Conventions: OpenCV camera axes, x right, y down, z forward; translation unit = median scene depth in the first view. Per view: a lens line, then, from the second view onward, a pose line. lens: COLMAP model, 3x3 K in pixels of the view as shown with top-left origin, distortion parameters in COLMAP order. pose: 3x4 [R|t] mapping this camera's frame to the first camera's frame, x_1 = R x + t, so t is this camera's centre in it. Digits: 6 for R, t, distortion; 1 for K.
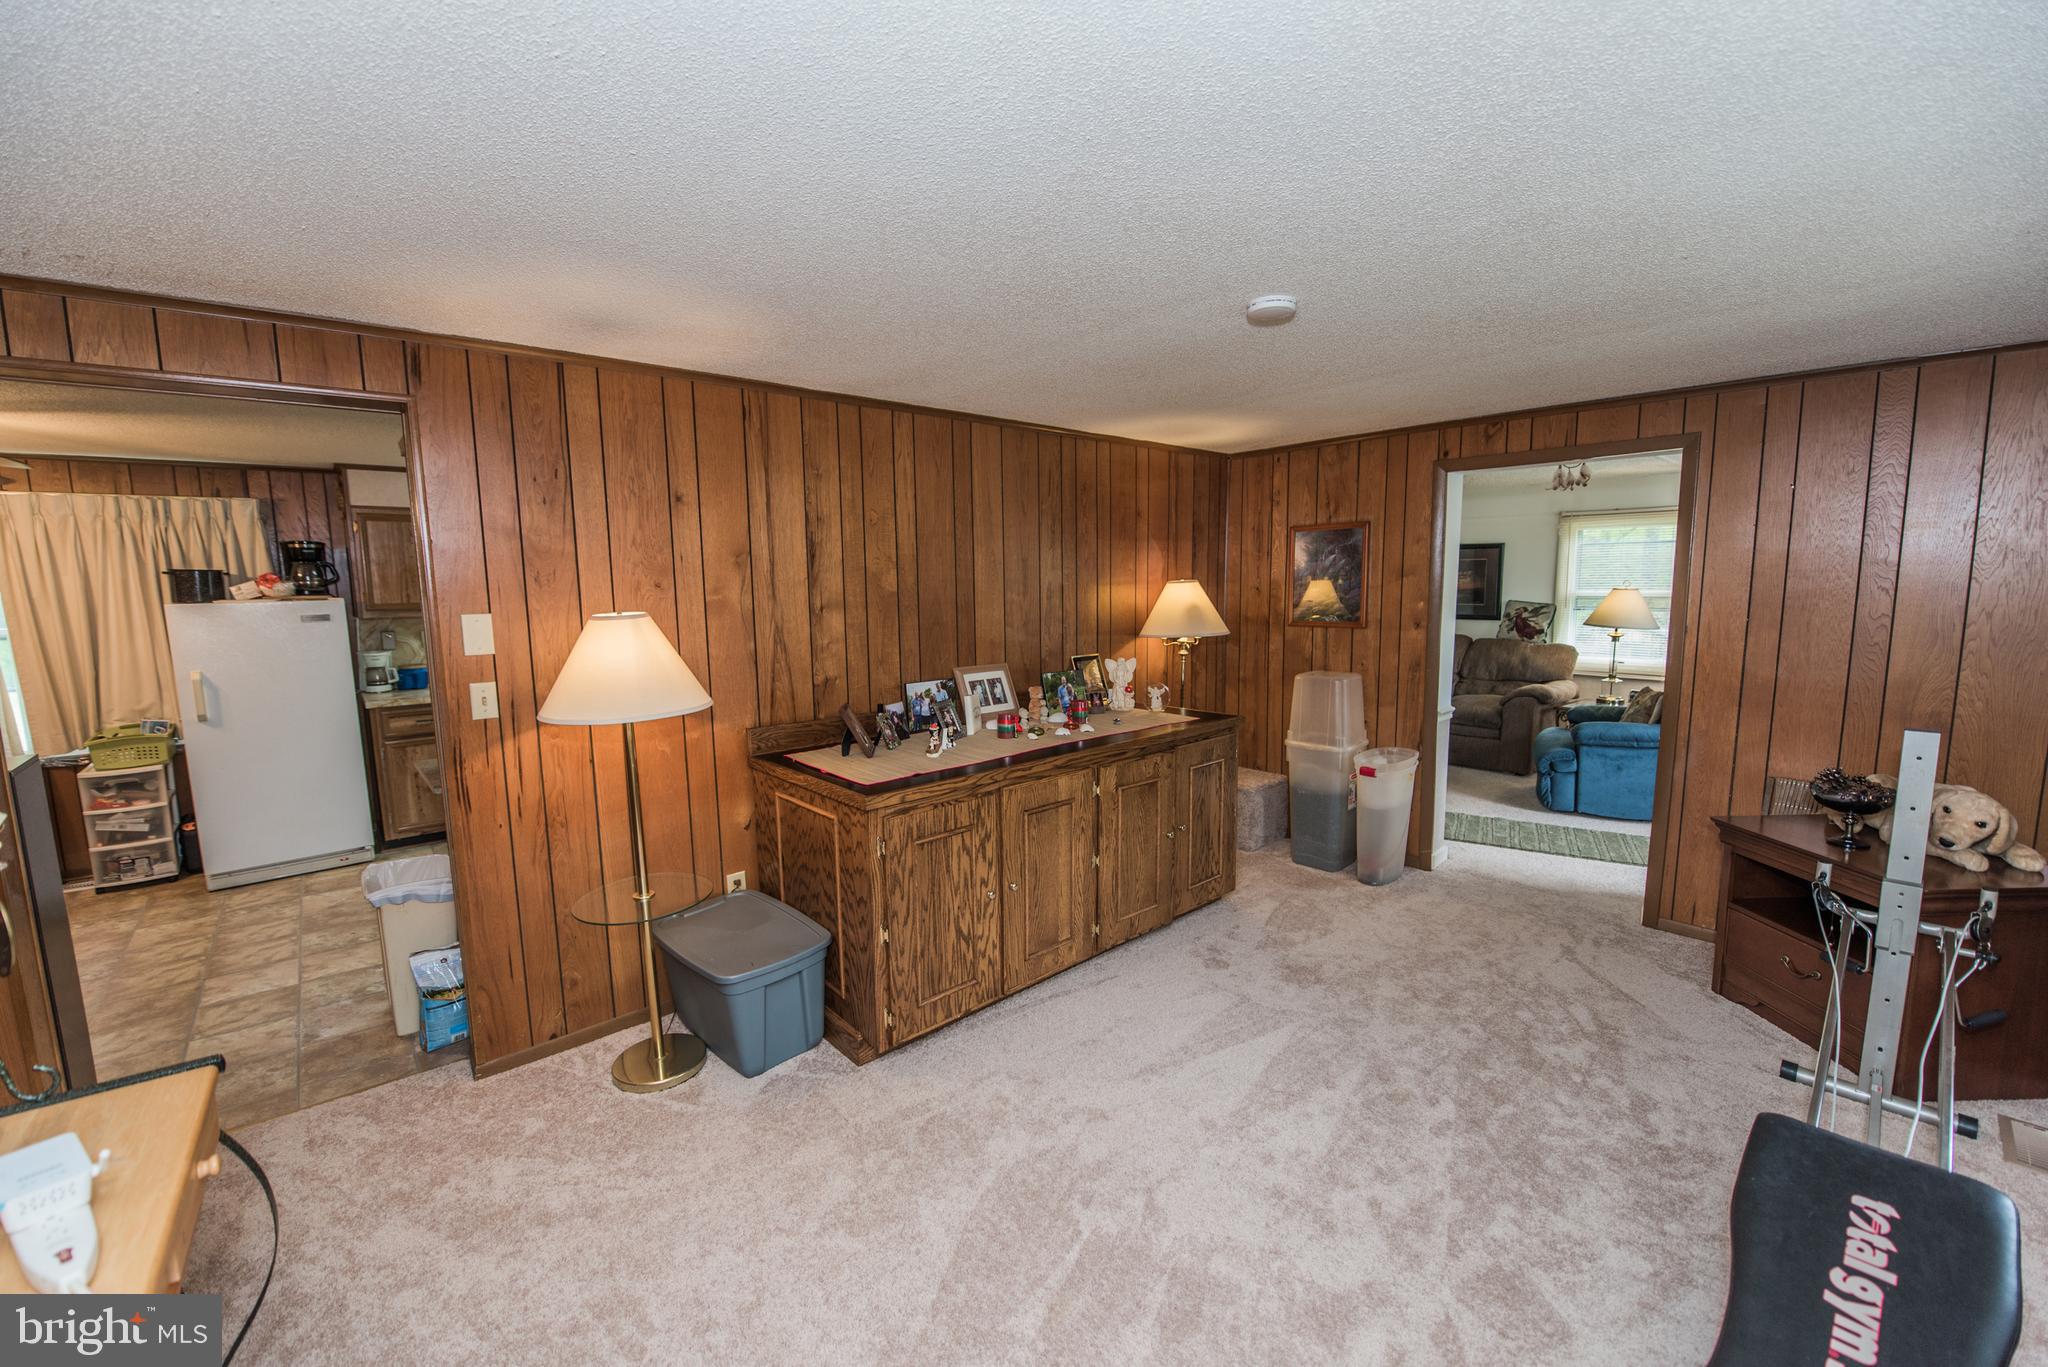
lens RADIAL K [[814.8, 0, 1020.3], [0, 814.8, 683.2], [0, 0, 1]] dist [-0.013415, -0.003817]
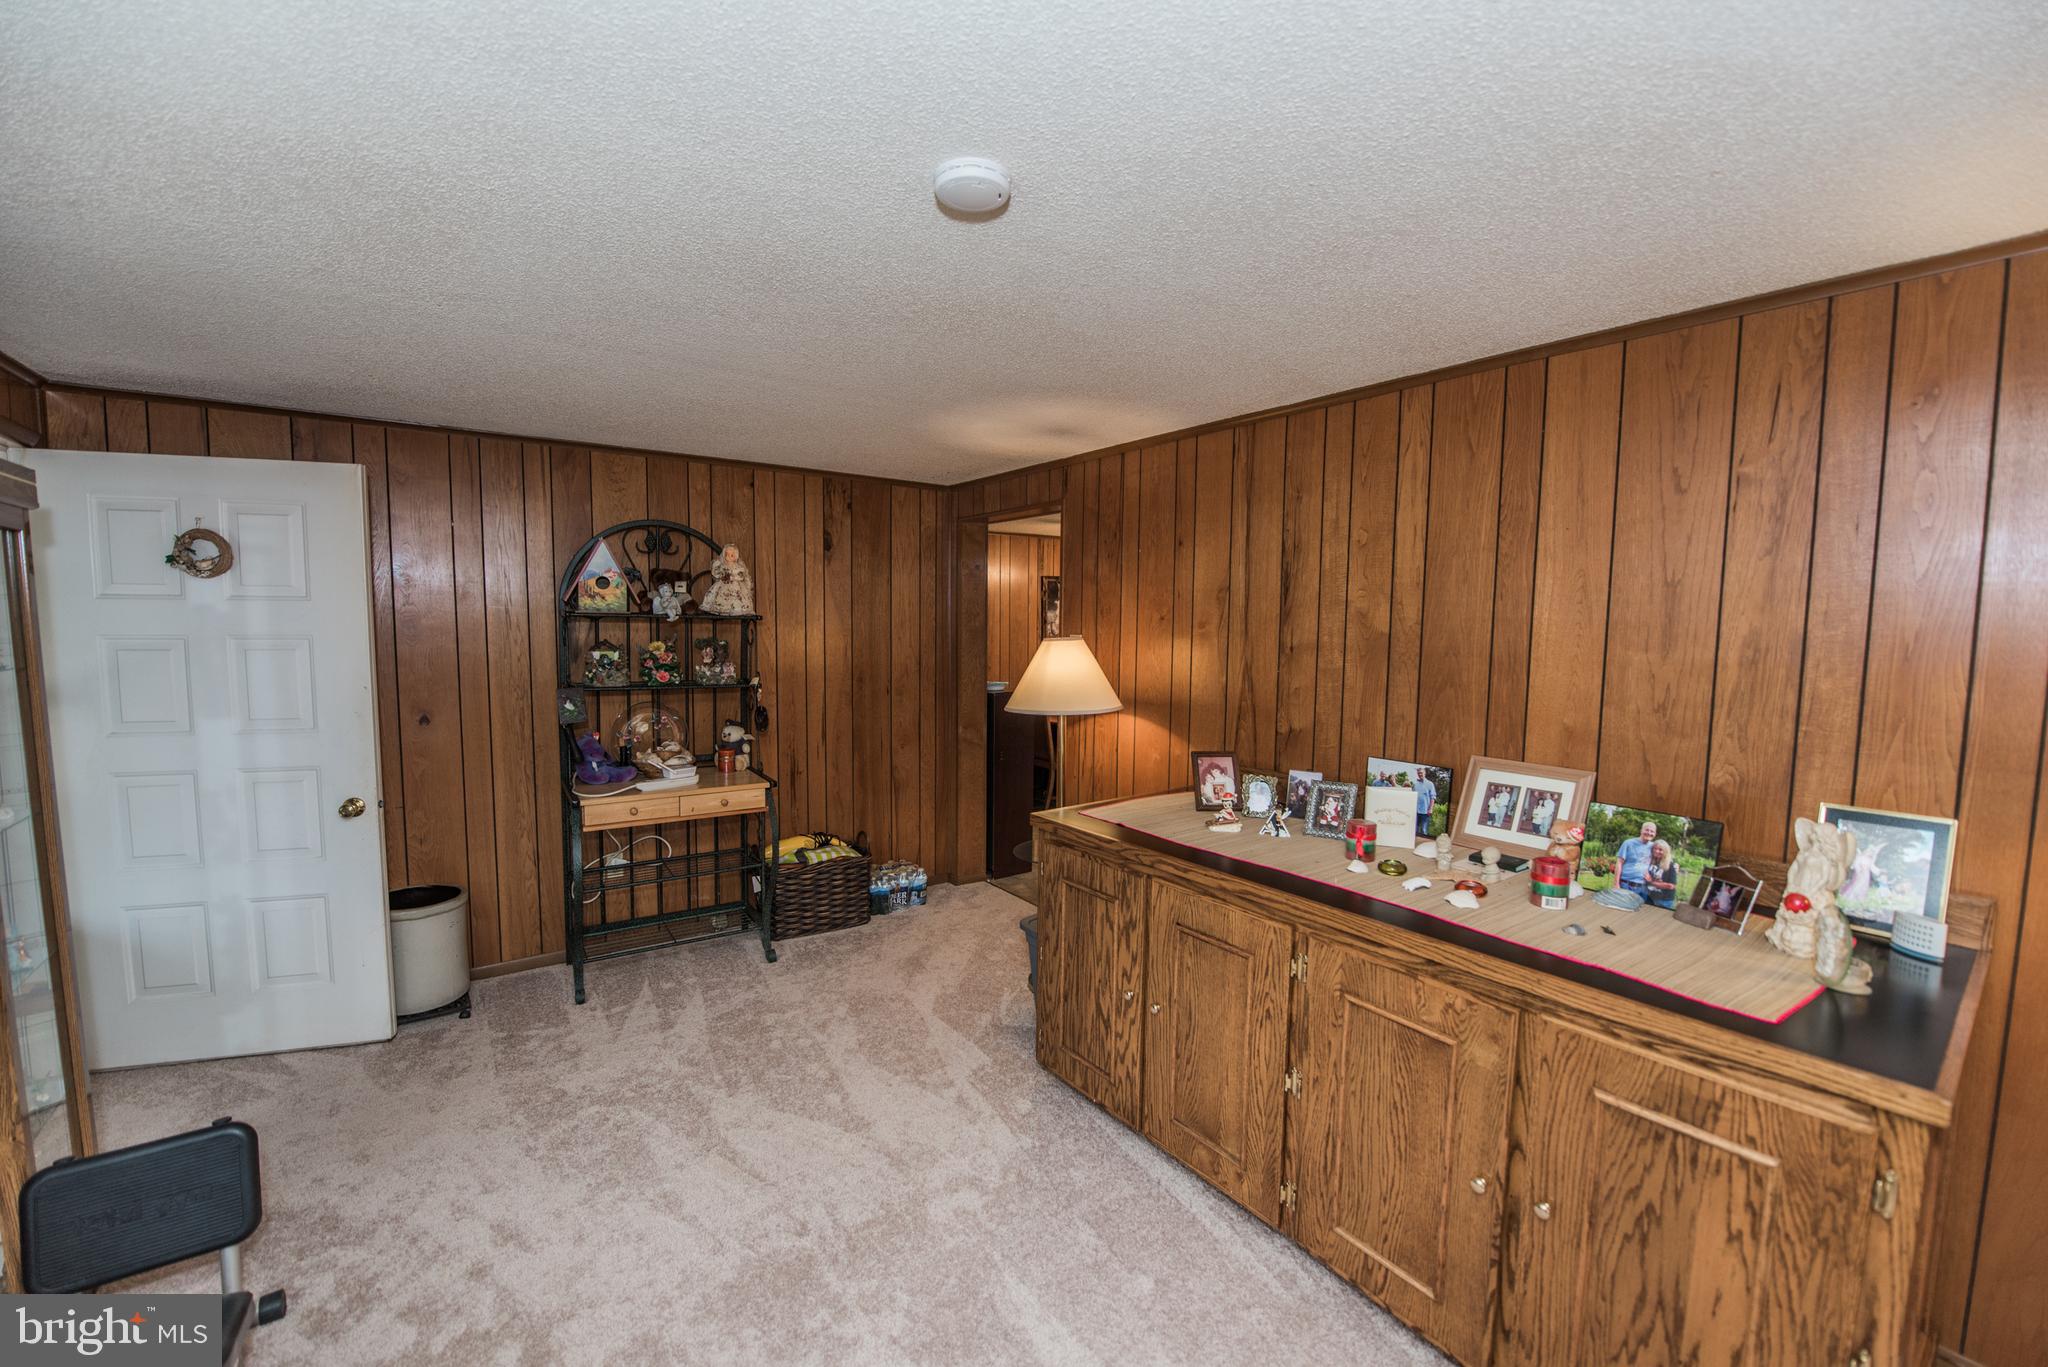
lens RADIAL K [[814.8, 0, 1020.3], [0, 814.8, 683.2], [0, 0, 1]] dist [-0.013415, -0.003817]
pose [[-0.088365, 0.092007, -0.991830, 0.669954], [-0.132613, 0.985774, 0.103260, -0.108131], [0.987221, 0.140654, -0.074907, 0.795143]]
